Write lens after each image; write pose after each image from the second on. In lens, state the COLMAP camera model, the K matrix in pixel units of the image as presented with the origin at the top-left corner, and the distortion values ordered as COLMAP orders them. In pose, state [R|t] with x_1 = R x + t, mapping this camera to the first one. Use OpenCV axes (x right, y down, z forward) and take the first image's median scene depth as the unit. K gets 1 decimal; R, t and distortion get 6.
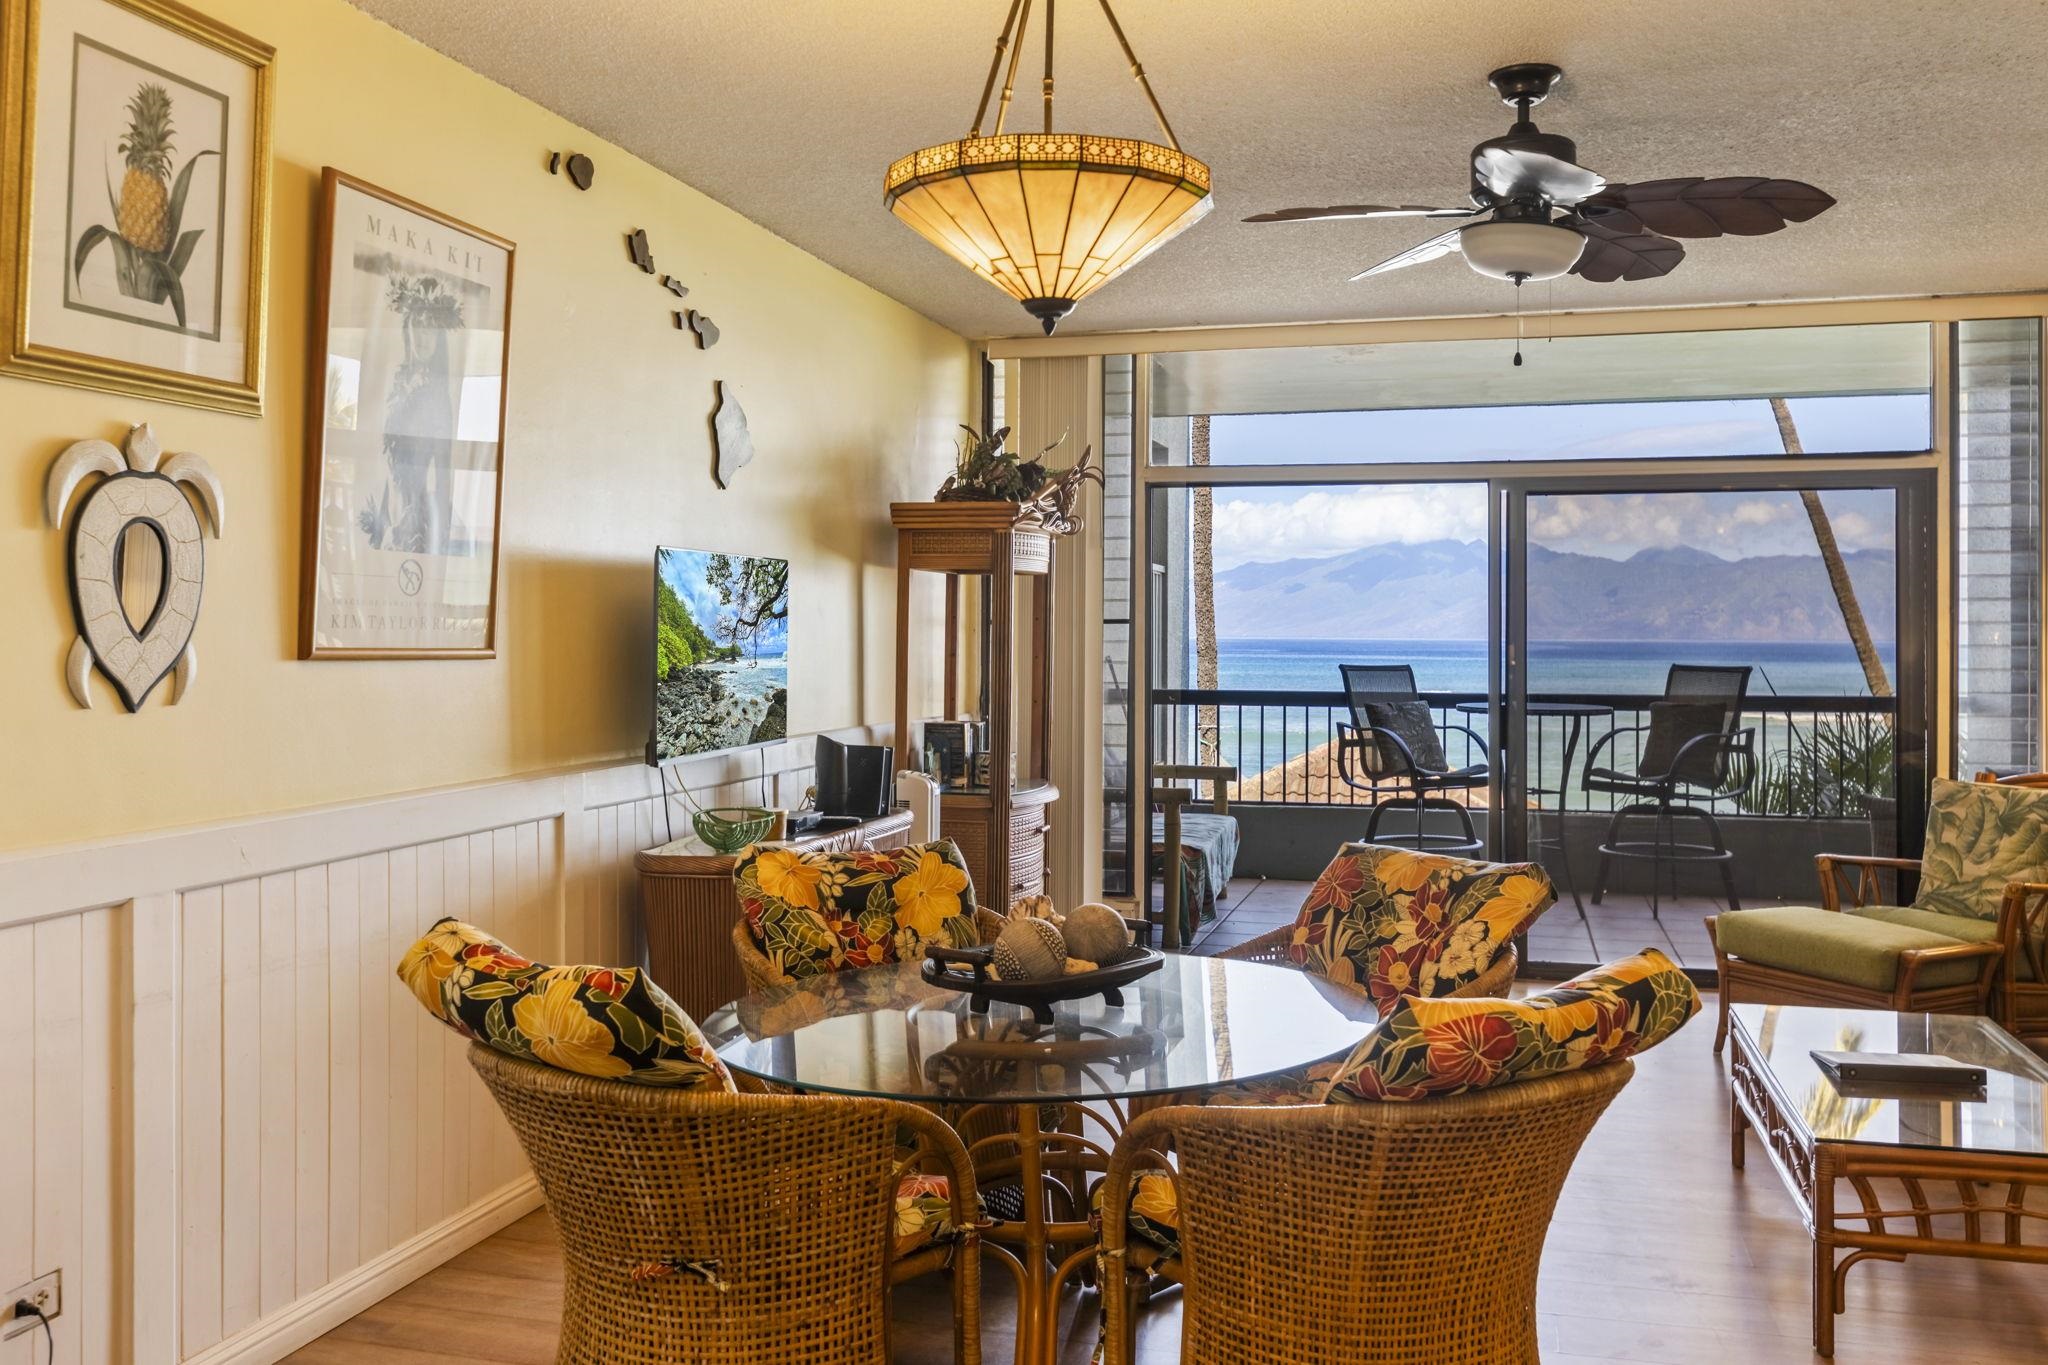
lens RADIAL K [[1734.6, 0, 1023.8], [0, 1734.6, 638.7], [0, 0, 1]] dist [-0.006378, -0.005560]
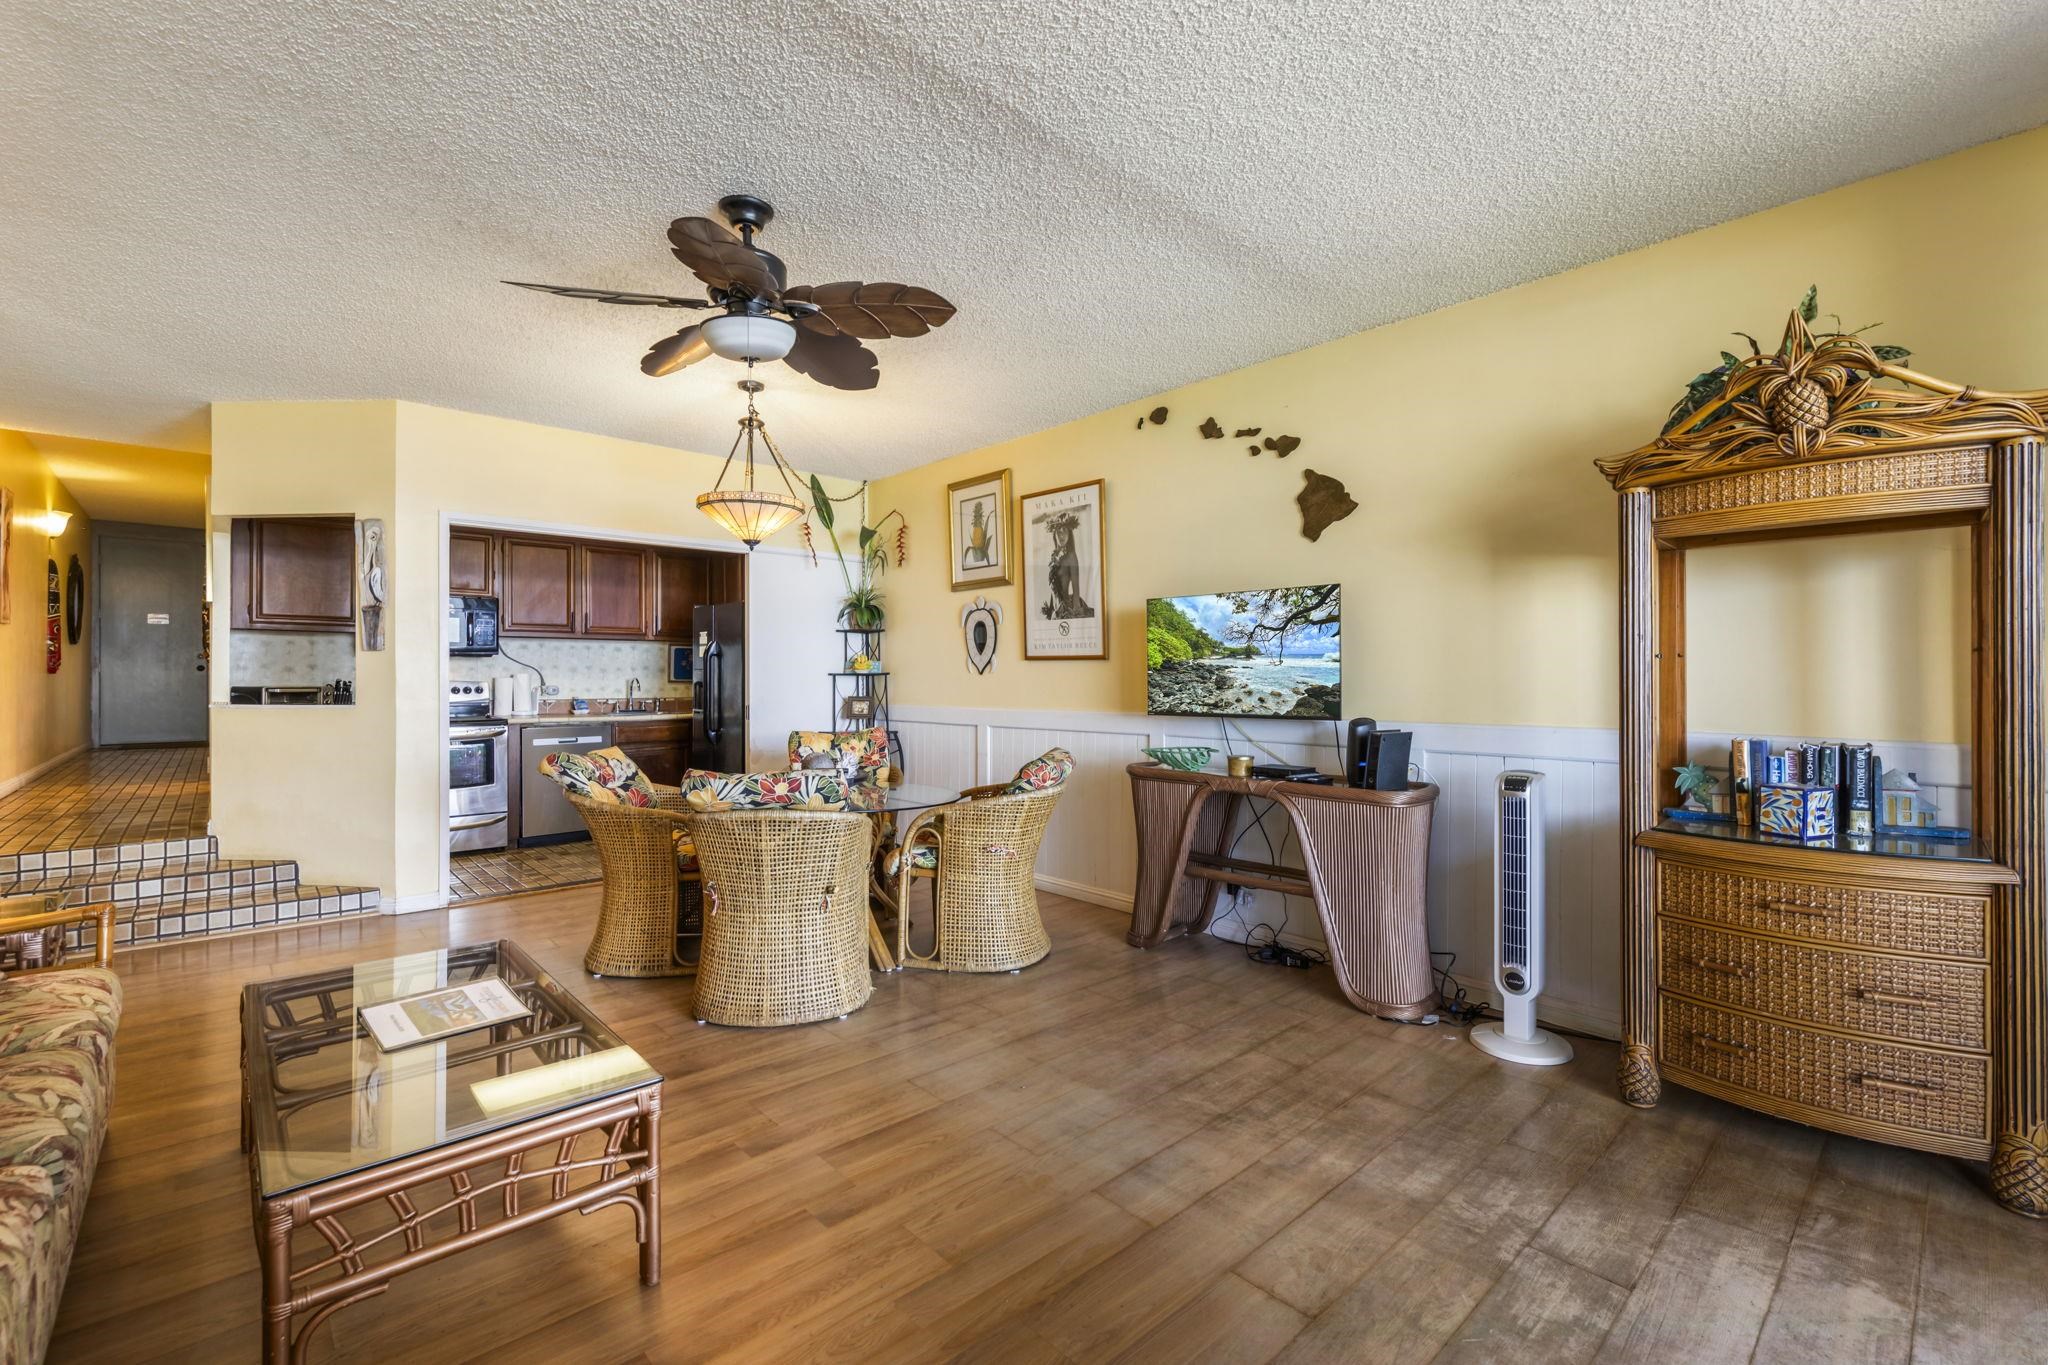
lens RADIAL K [[884.0, 0, 1018.8], [0, 884.0, 673.8], [0, 0, 1]] dist [-0.000261, -0.000700]
pose [[-0.536487, -0.007208, -0.843878, 0.538419], [-0.004070, 0.999974, -0.005954, 0.027235], [0.843899, 0.000241, -0.536503, 1.097363]]
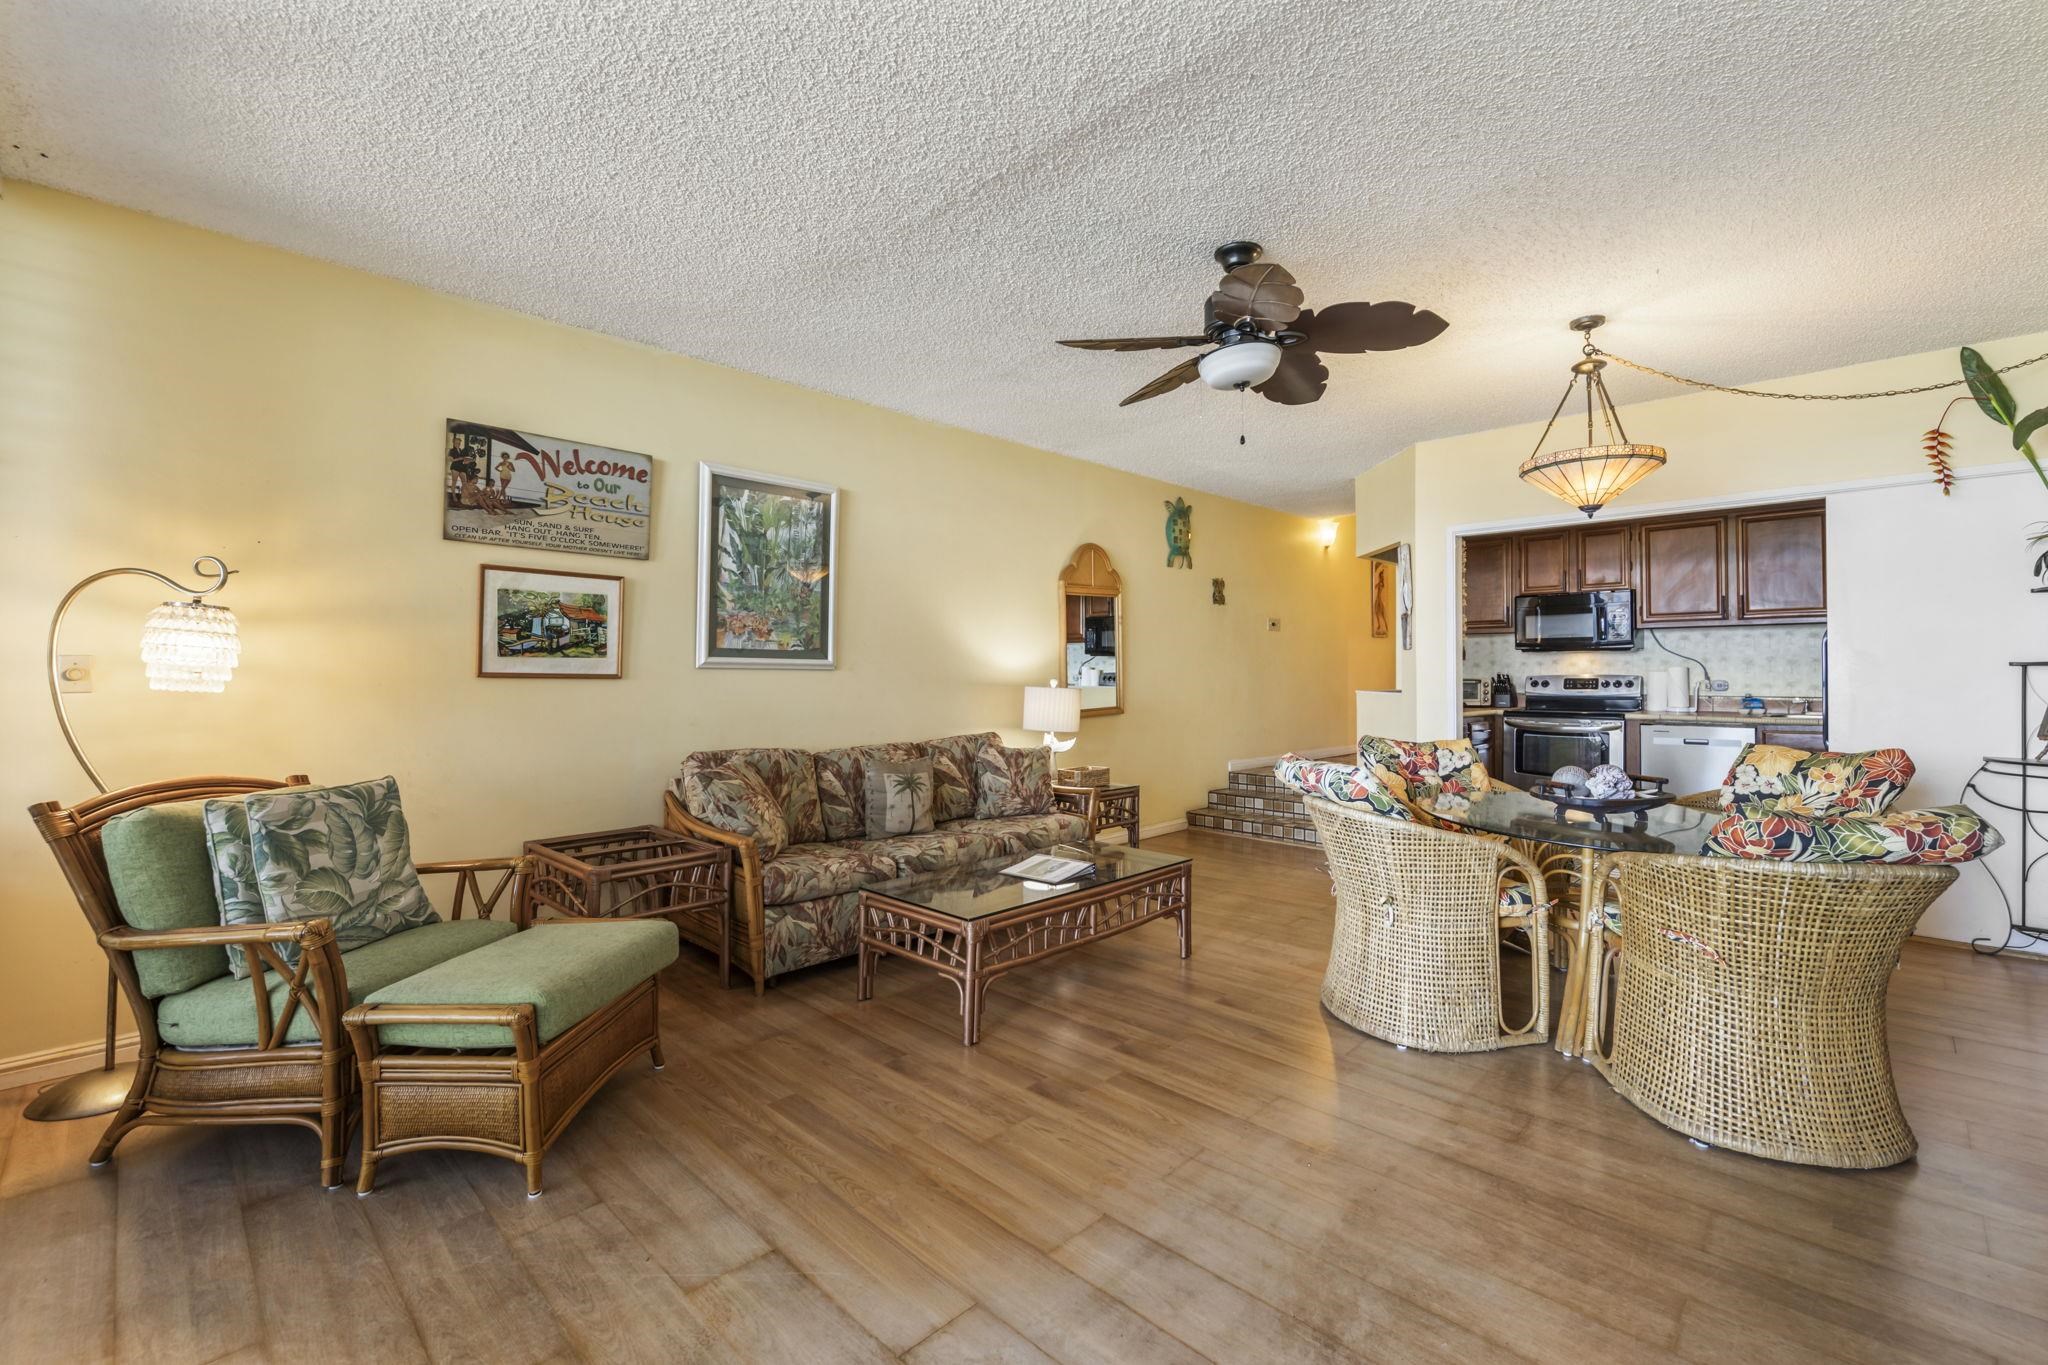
lens RADIAL K [[884.0, 0, 1030.2], [0, 884.0, 664.6], [0, 0, 1]] dist [-0.000261, -0.000700]
pose [[-0.878036, 0.001825, 0.478592, 0.055502], [-0.001494, 0.999977, -0.006554, 0.027956], [-0.478593, -0.006470, -0.878013, 1.248079]]
